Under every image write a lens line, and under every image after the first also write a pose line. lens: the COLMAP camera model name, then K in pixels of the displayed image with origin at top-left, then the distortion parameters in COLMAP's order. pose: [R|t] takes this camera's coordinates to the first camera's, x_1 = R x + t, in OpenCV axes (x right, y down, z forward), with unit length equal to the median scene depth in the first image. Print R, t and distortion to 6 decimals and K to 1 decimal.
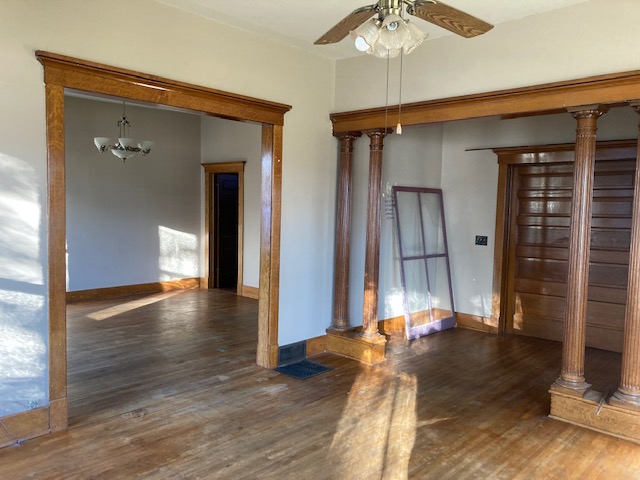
lens RADIAL K [[523.7, 0, 320.0], [0, 523.7, 240.0], [0, 0, 1]] dist [0.045481, -0.003458]
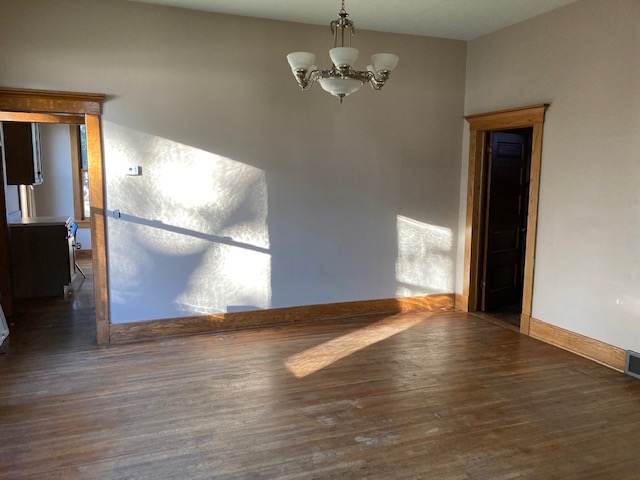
lens RADIAL K [[523.7, 0, 320.0], [0, 523.7, 240.0], [0, 0, 1]] dist [0.045481, -0.003458]
pose [[0.906140, 0.040842, -0.421001, -0.113191], [-0.022018, 0.998532, 0.049479, -0.025098], [0.422404, -0.035565, 0.905710, 0.352682]]
